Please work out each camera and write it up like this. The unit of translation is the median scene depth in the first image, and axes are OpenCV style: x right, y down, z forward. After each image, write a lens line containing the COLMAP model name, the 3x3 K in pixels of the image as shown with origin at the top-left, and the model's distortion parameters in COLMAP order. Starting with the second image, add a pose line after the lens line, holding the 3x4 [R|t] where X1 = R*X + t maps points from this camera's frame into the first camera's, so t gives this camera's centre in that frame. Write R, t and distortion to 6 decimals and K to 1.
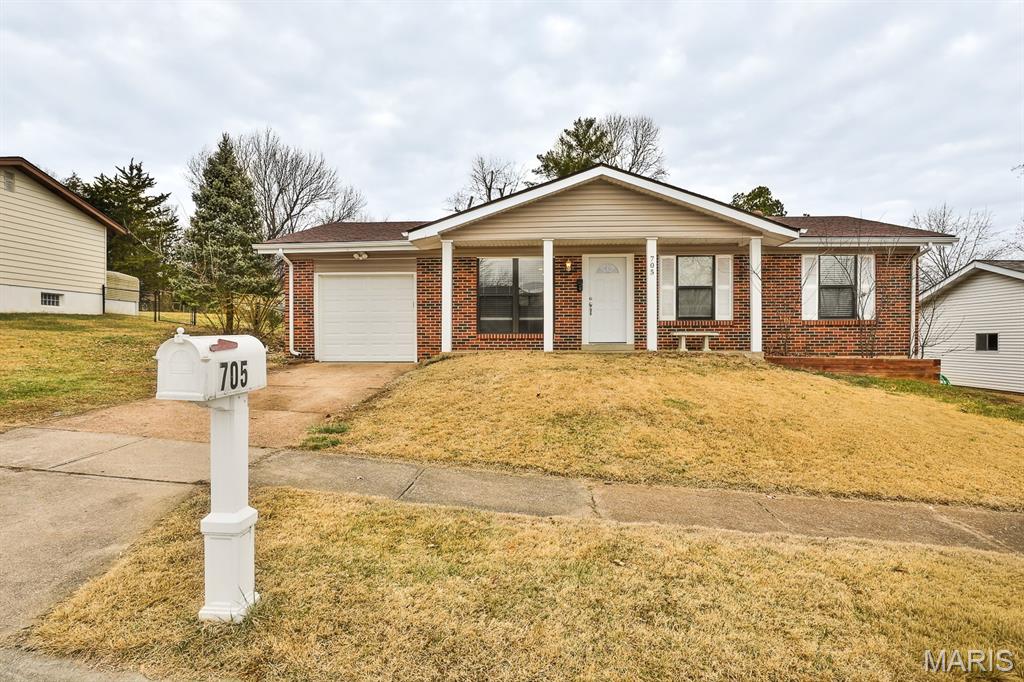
lens RADIAL K [[518.2, 0, 510.1], [0, 518.2, 342.8], [0, 0, 1]] dist [-0.004568, 0.000541]
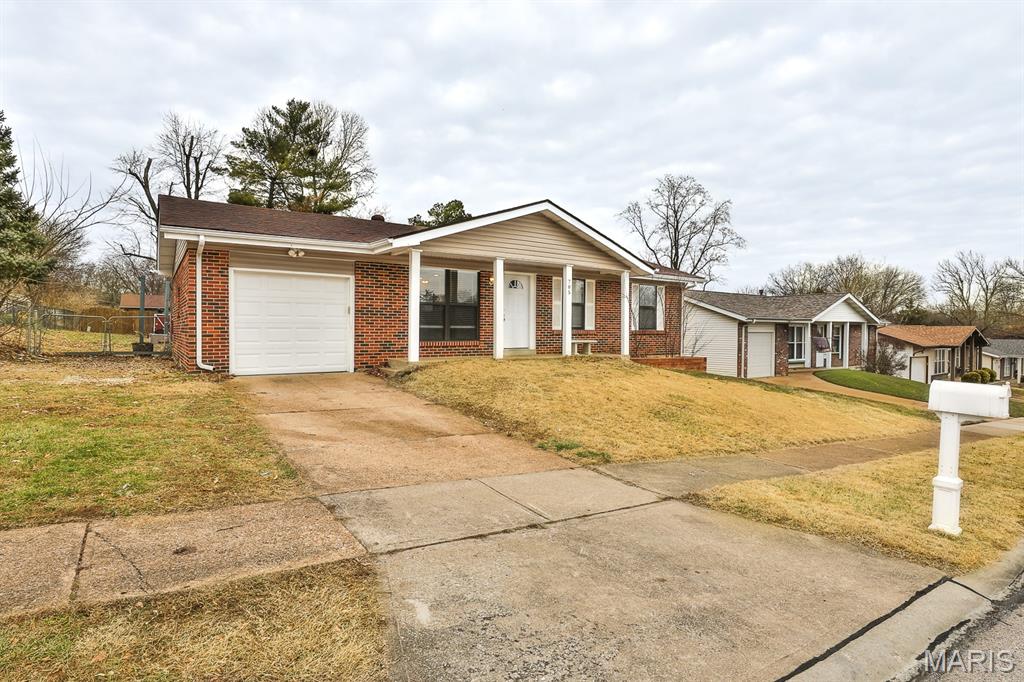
lens RADIAL K [[518.2, 0, 510.1], [0, 518.2, 342.8], [0, 0, 1]] dist [-0.004568, 0.000541]
pose [[0.800846, -0.006722, 0.598833, -0.519662], [0.000003, 0.999937, 0.011221, -0.025877], [-0.598870, -0.008985, 0.800796, 0.079958]]
